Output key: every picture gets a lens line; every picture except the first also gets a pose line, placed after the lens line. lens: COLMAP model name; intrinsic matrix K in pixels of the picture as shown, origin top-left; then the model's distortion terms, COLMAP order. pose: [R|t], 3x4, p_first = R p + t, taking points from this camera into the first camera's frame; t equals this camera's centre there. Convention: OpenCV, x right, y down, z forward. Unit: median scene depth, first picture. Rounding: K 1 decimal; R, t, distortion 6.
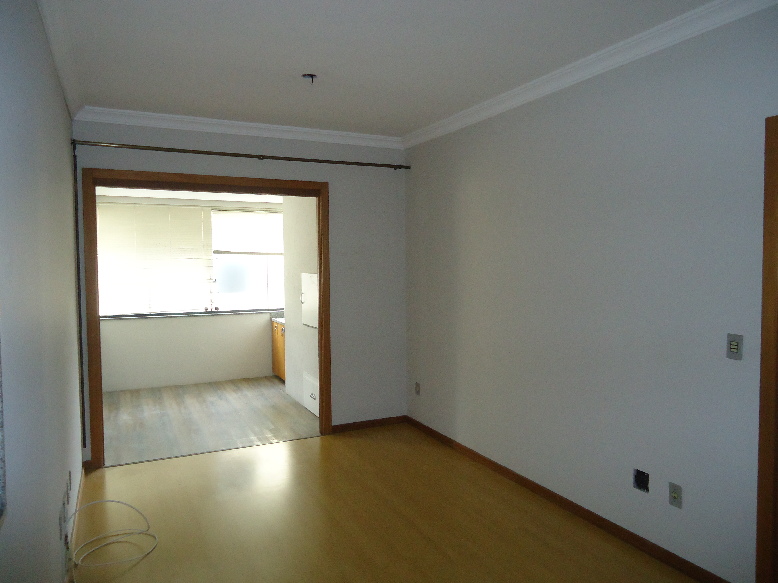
lens RADIAL K [[575.5, 0, 393.2], [0, 575.5, 291.3], [0, 0, 1]] dist [-0.008099, 0.001446]
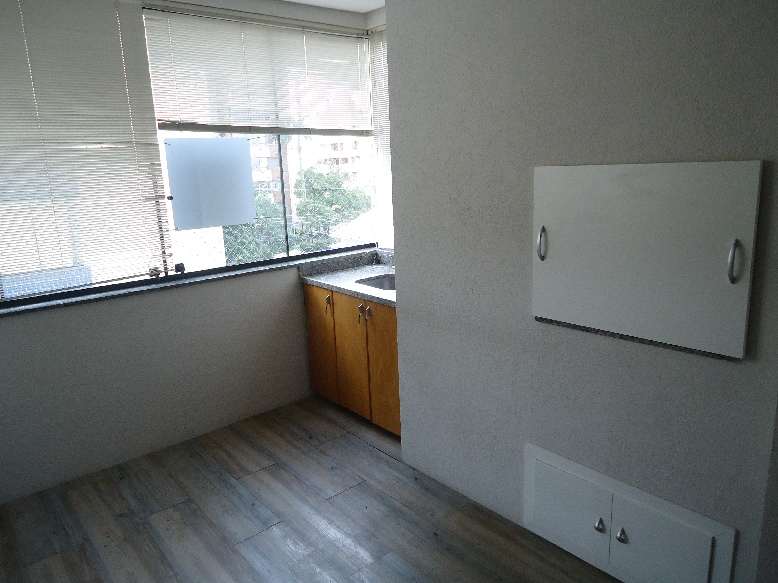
lens RADIAL K [[575.5, 0, 393.2], [0, 575.5, 291.3], [0, 0, 1]] dist [-0.008099, 0.001446]
pose [[0.959102, -0.082588, 0.270746, -0.275303], [0.031706, 0.981815, 0.187175, -0.026605], [-0.281281, -0.170936, 0.944279, 0.570556]]
